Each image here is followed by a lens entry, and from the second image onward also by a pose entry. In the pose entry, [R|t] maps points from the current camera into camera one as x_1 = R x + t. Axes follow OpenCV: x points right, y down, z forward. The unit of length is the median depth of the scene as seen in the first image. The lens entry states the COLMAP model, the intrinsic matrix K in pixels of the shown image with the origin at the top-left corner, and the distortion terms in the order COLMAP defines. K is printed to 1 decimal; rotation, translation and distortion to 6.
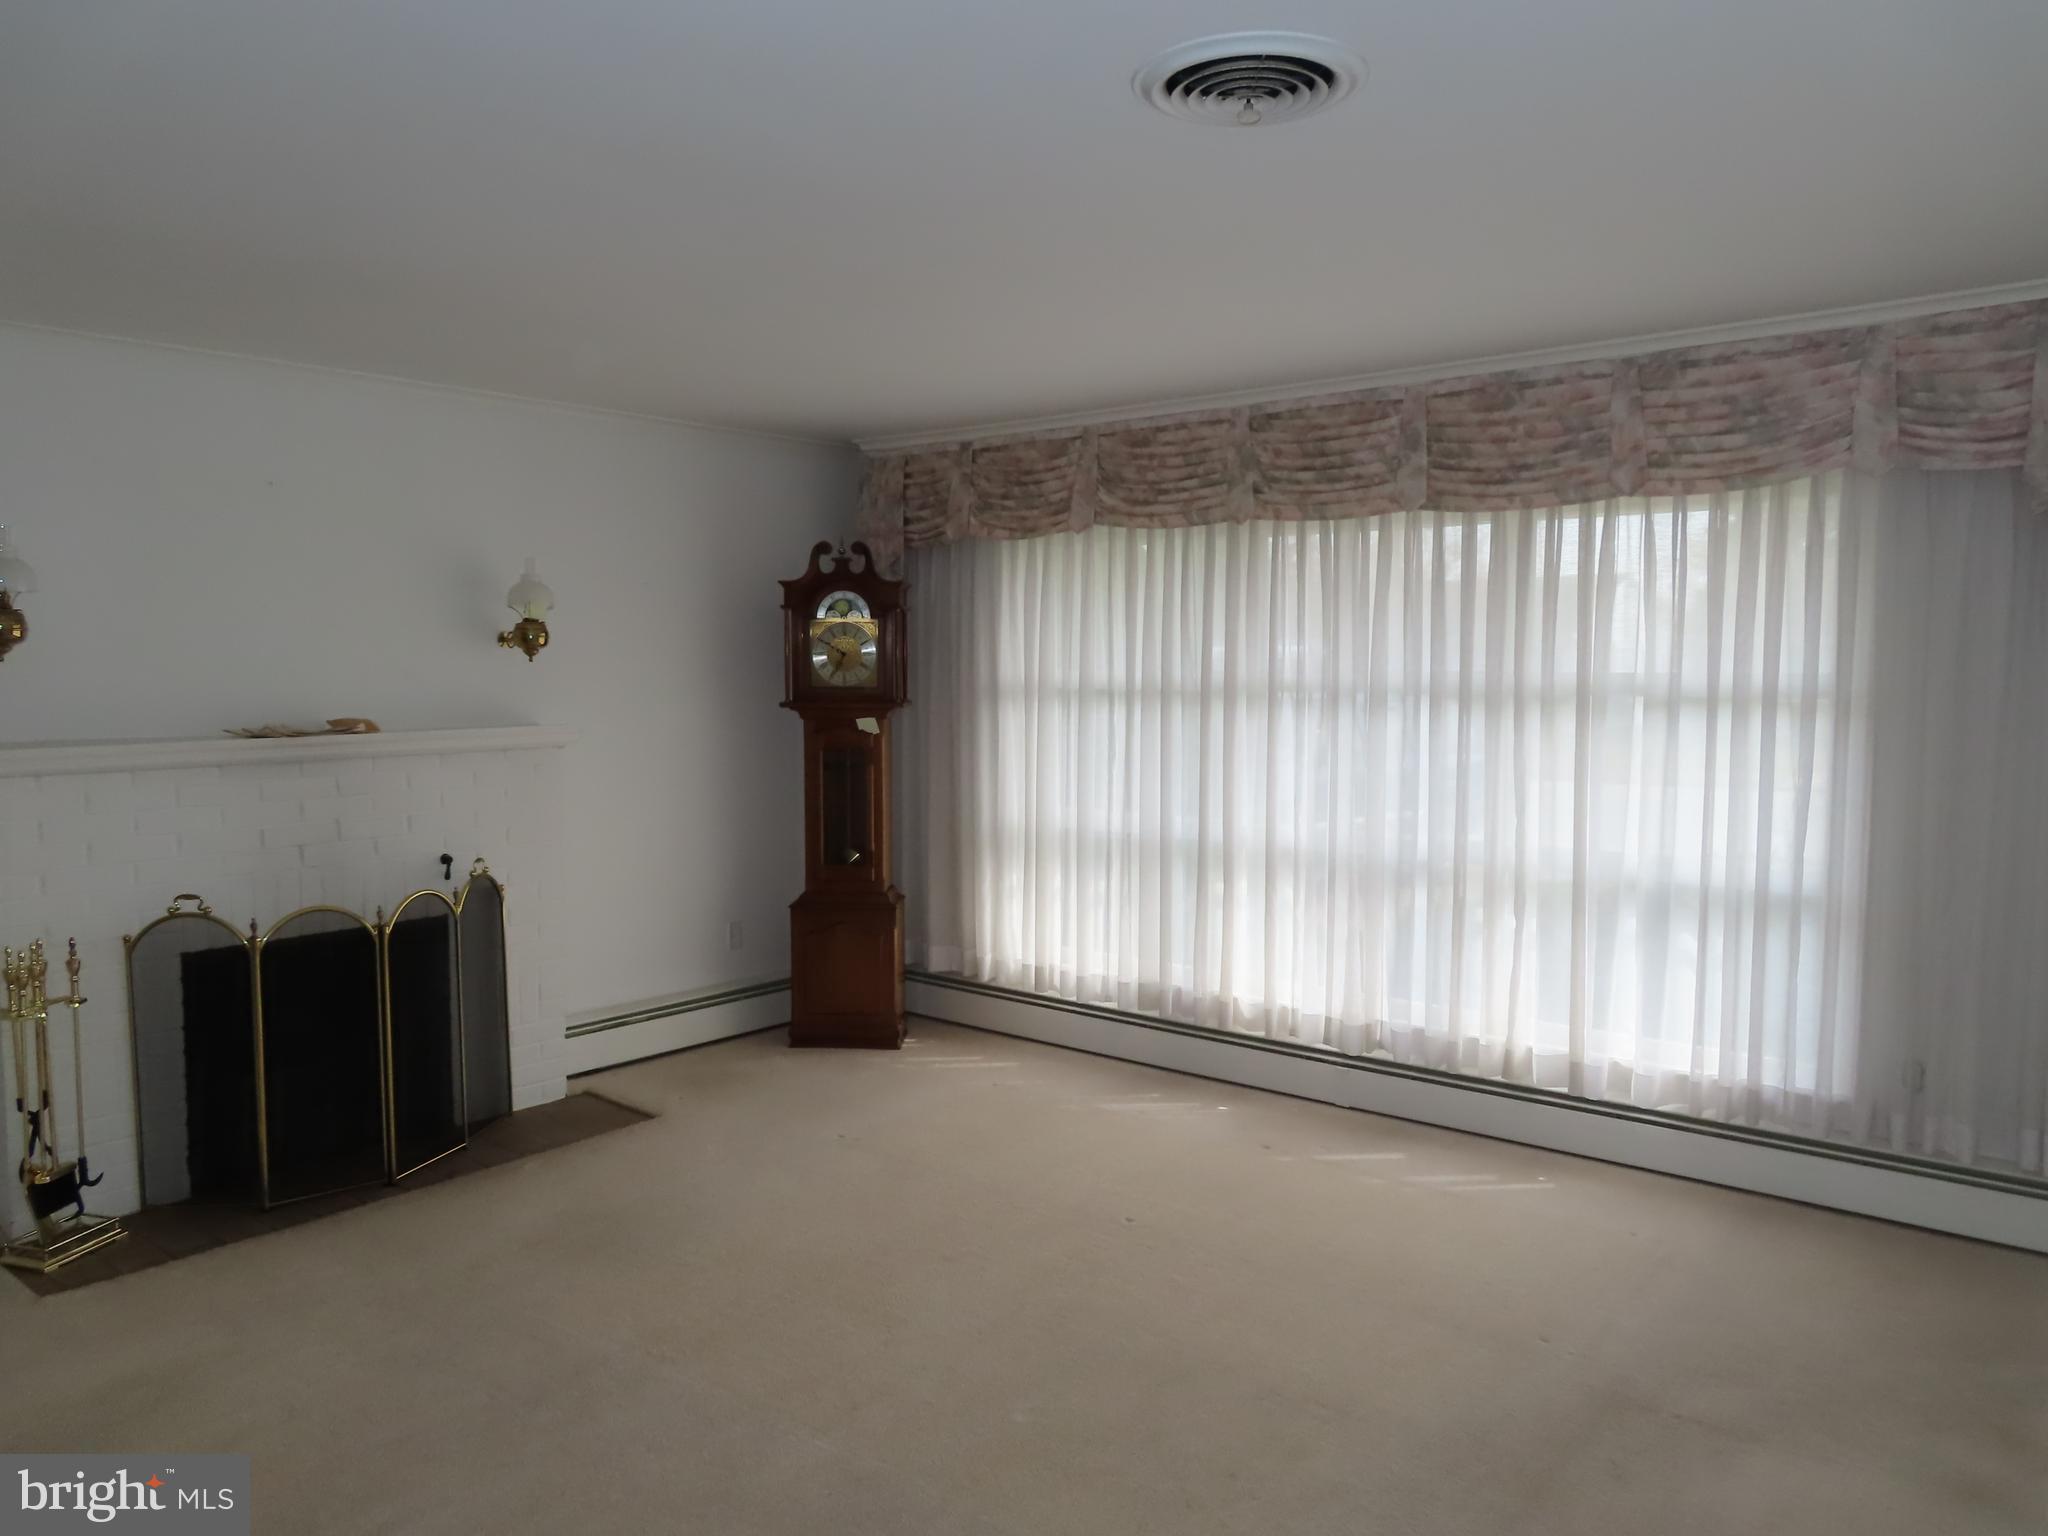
lens RADIAL K [[1452.2, 0, 1030.9], [0, 1452.2, 767.5], [0, 0, 1]] dist [-0.018165, 0.008663]
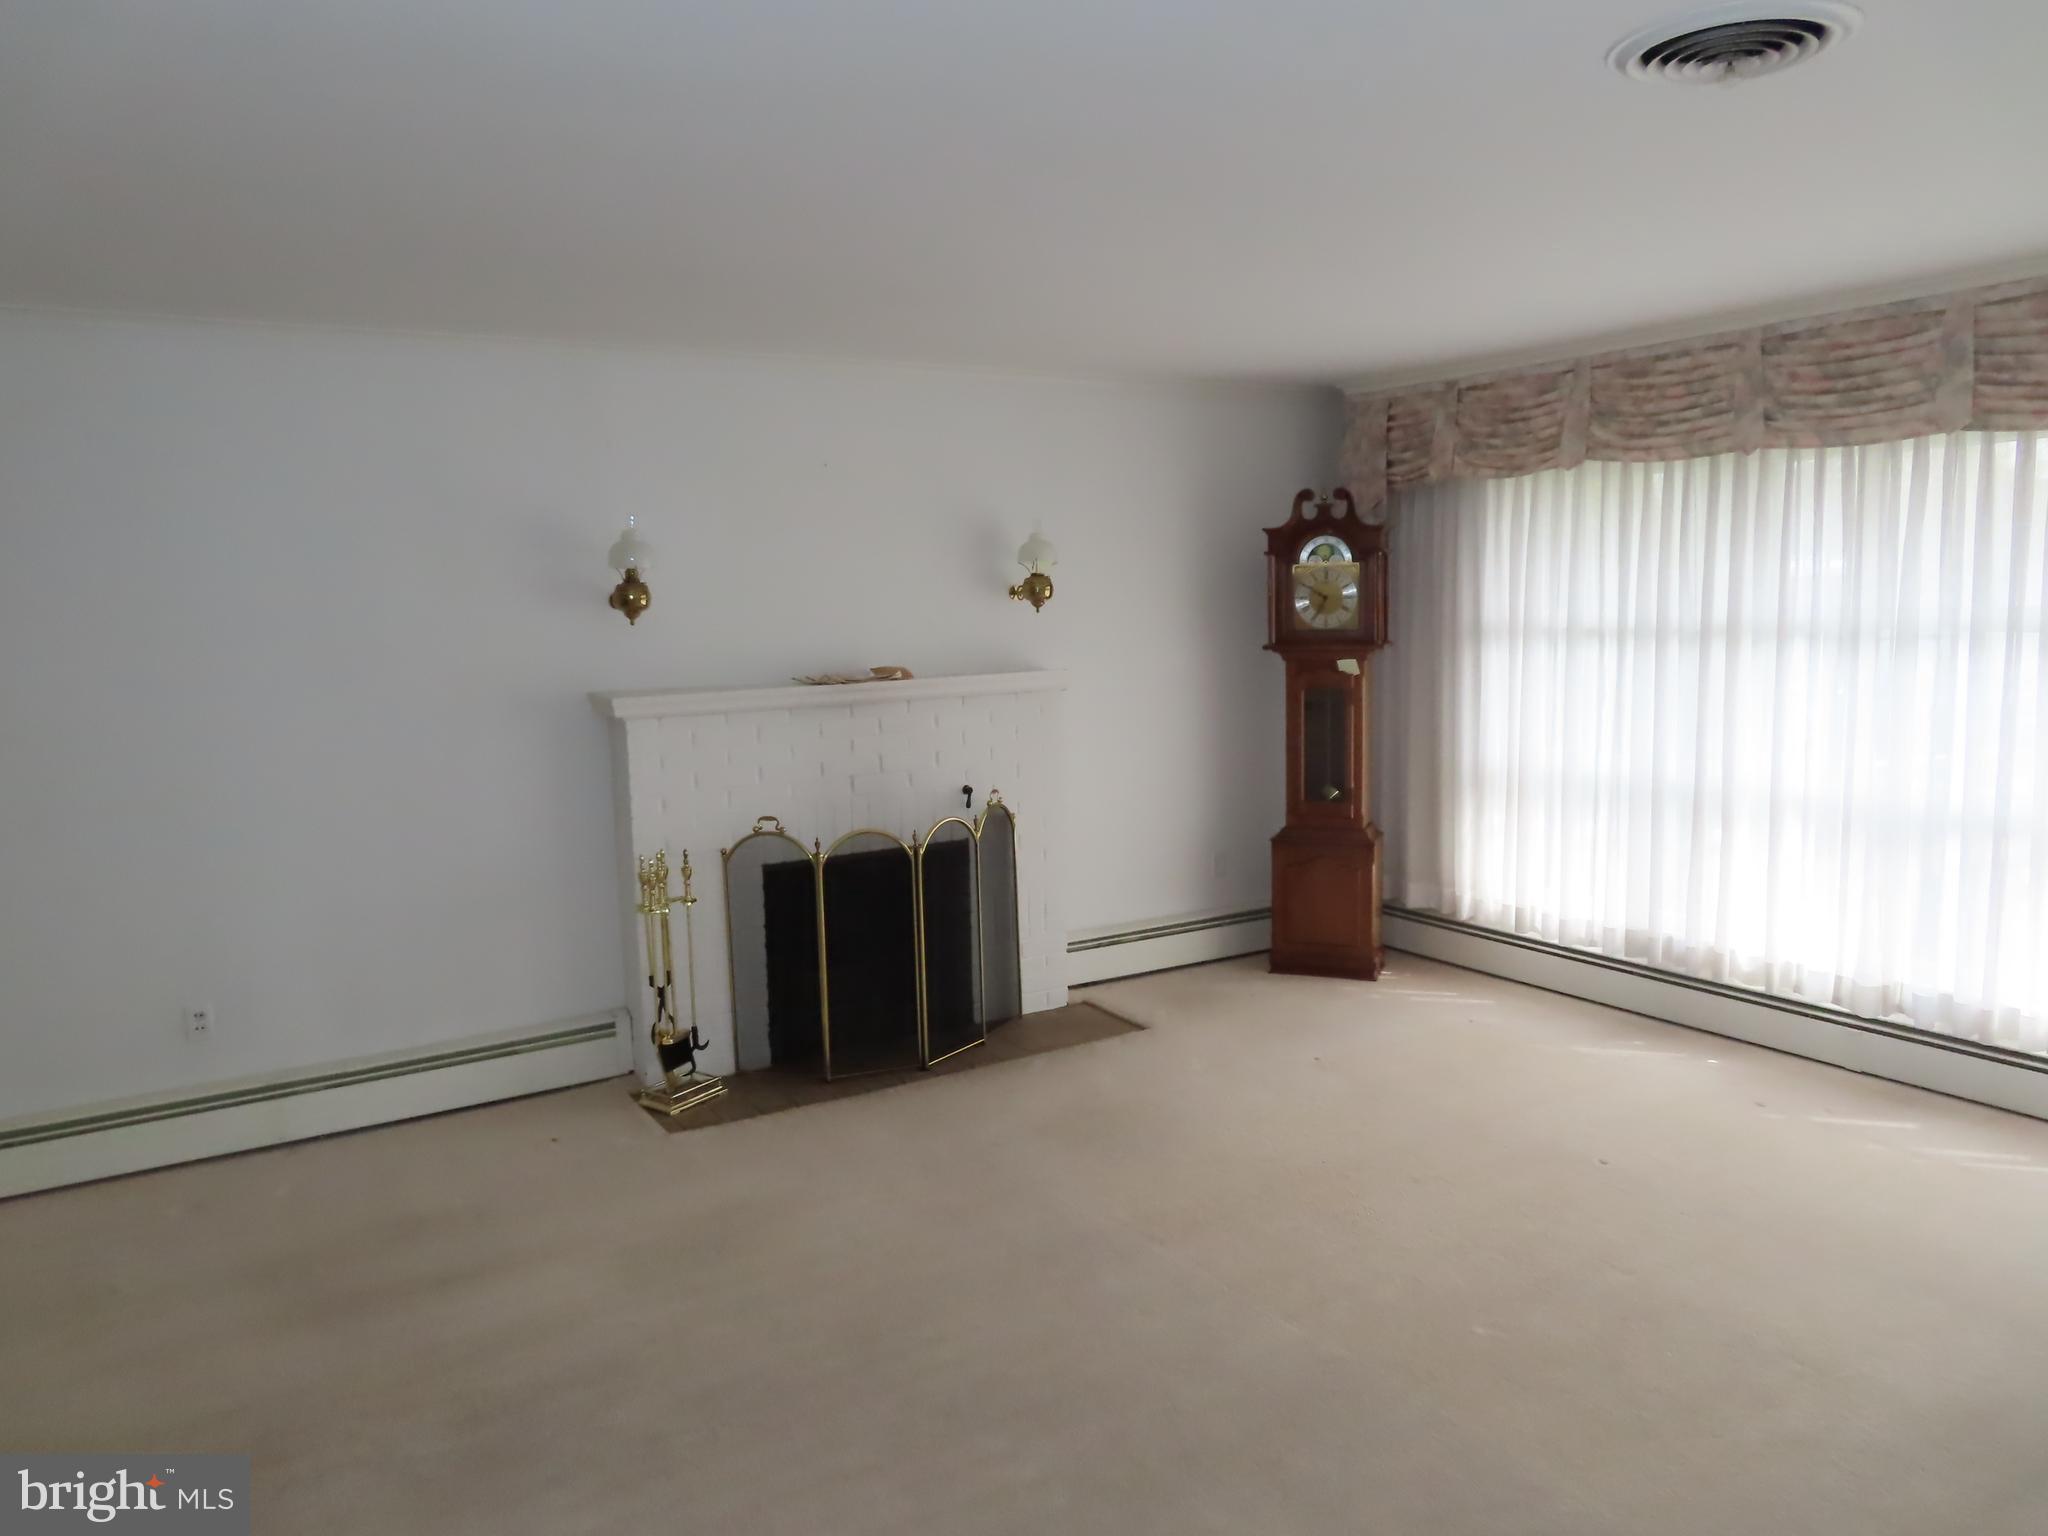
lens RADIAL K [[1437.4, 0, 1024.7], [0, 1437.4, 778.8], [0, 0, 1]] dist [-0.012586, 0.009132]
pose [[0.944113, 0.017398, -0.329163, 0.009191], [0.001107, 0.998433, 0.055948, -0.008516], [0.329621, -0.053186, 0.942614, -0.046735]]
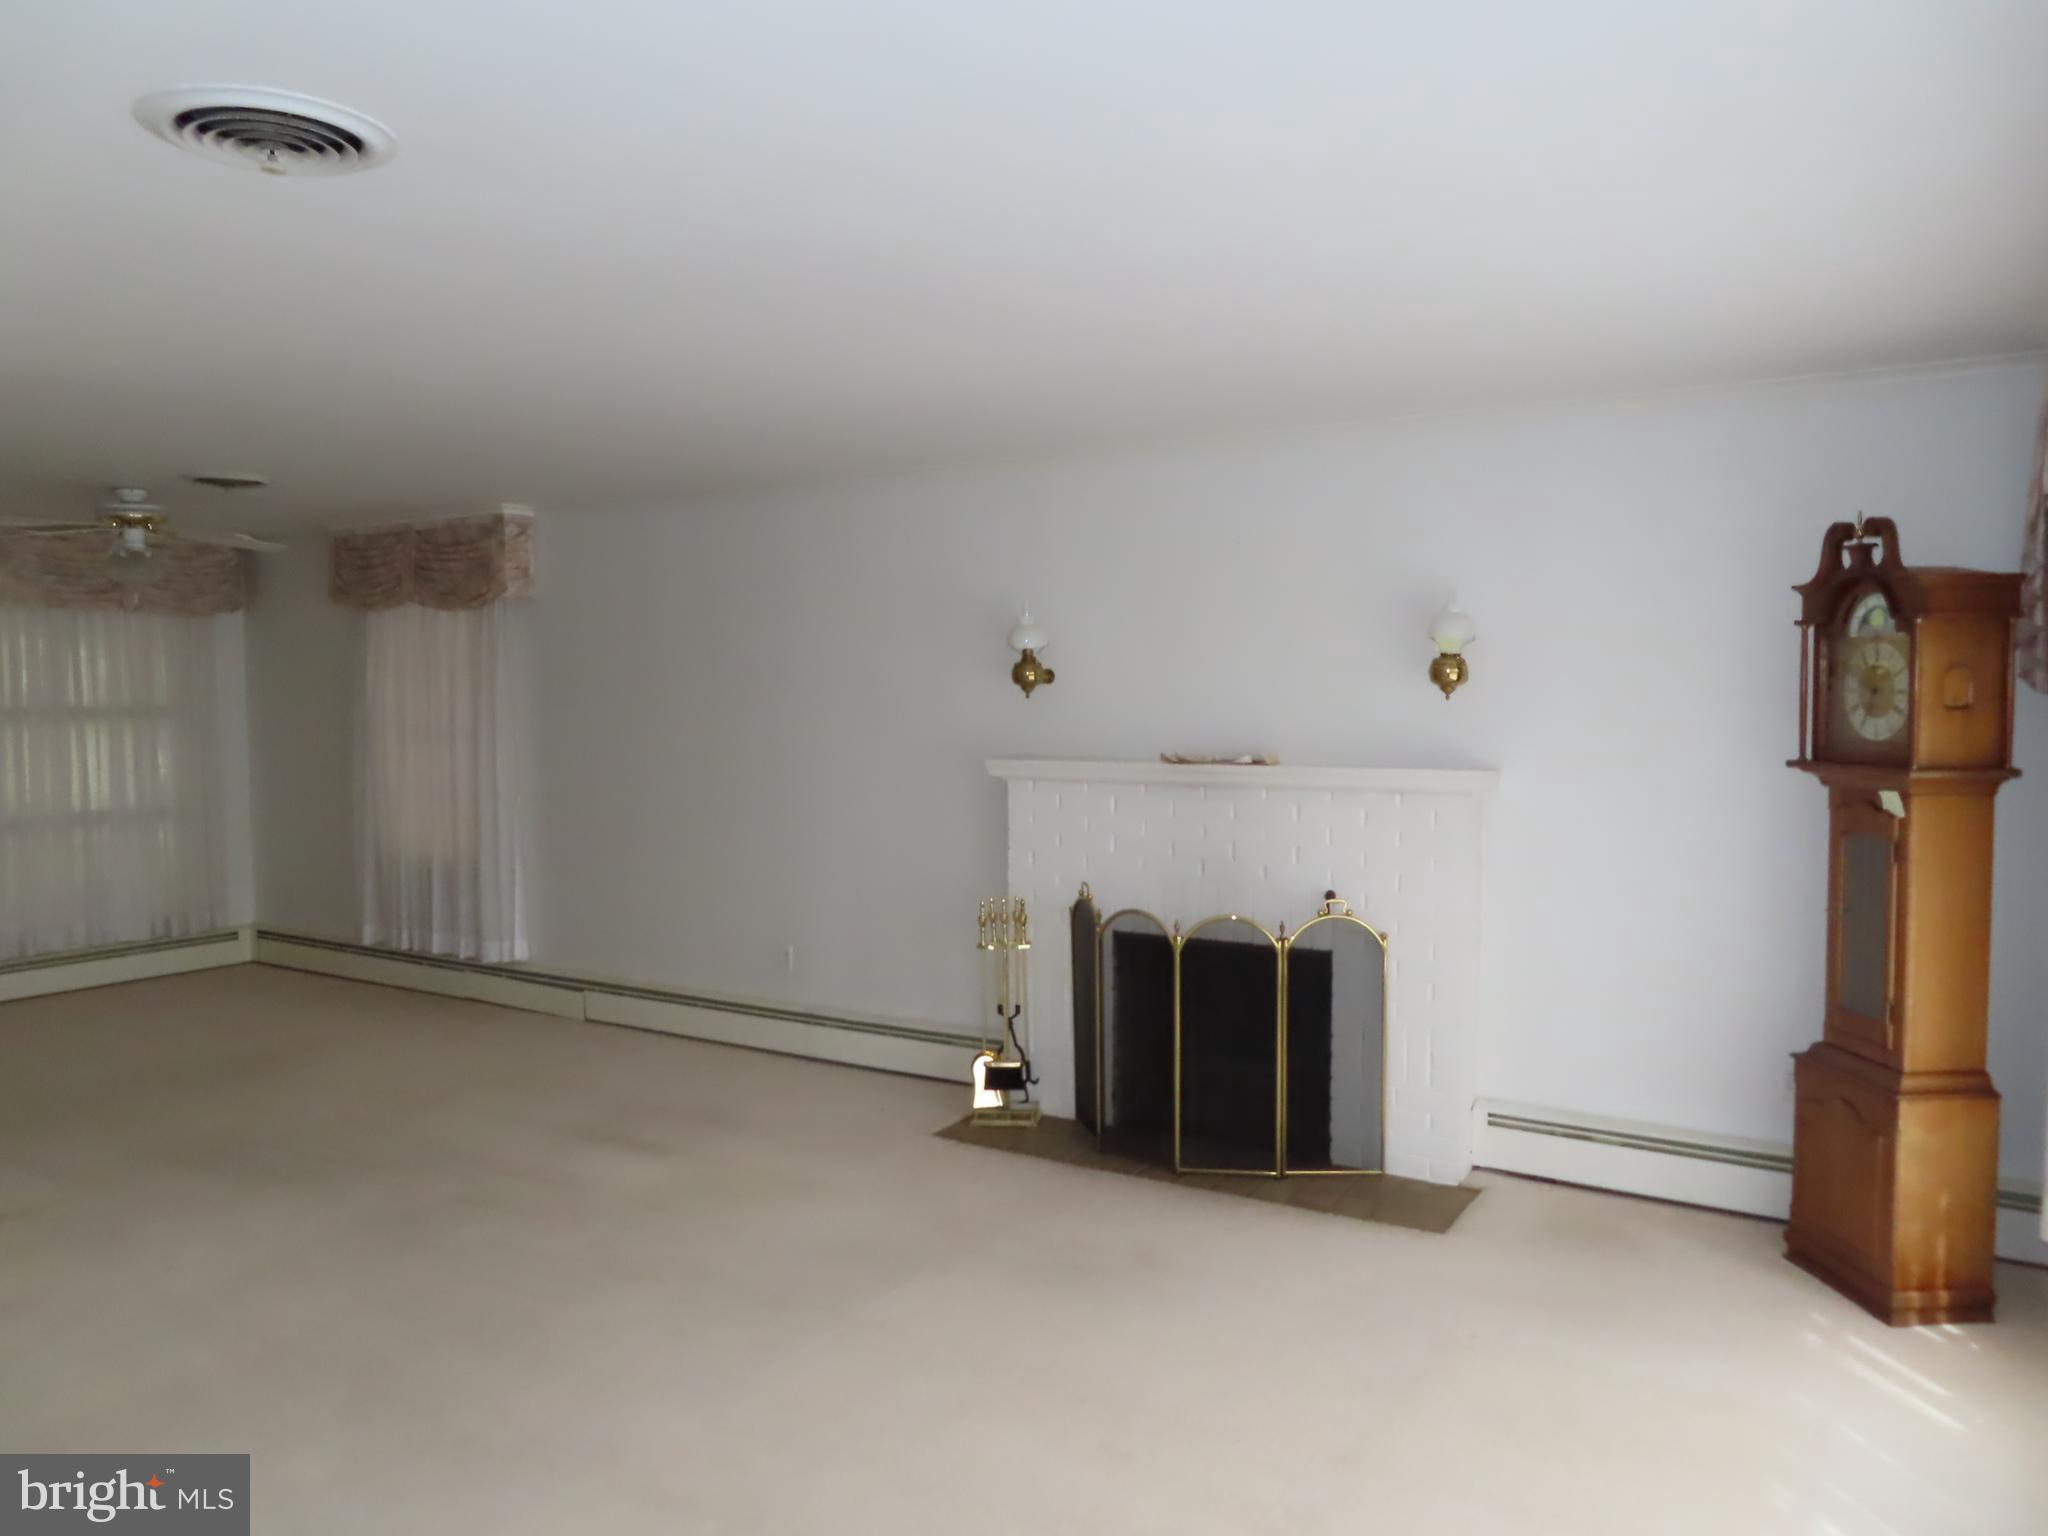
lens RADIAL K [[1452.2, 0, 1030.9], [0, 1452.2, 767.5], [0, 0, 1]] dist [-0.018165, 0.008663]
pose [[0.131208, 0.054642, -0.989848, 0.573407], [-0.070569, 0.996462, 0.045653, -0.057880], [0.988840, 0.063863, 0.134600, 0.668537]]
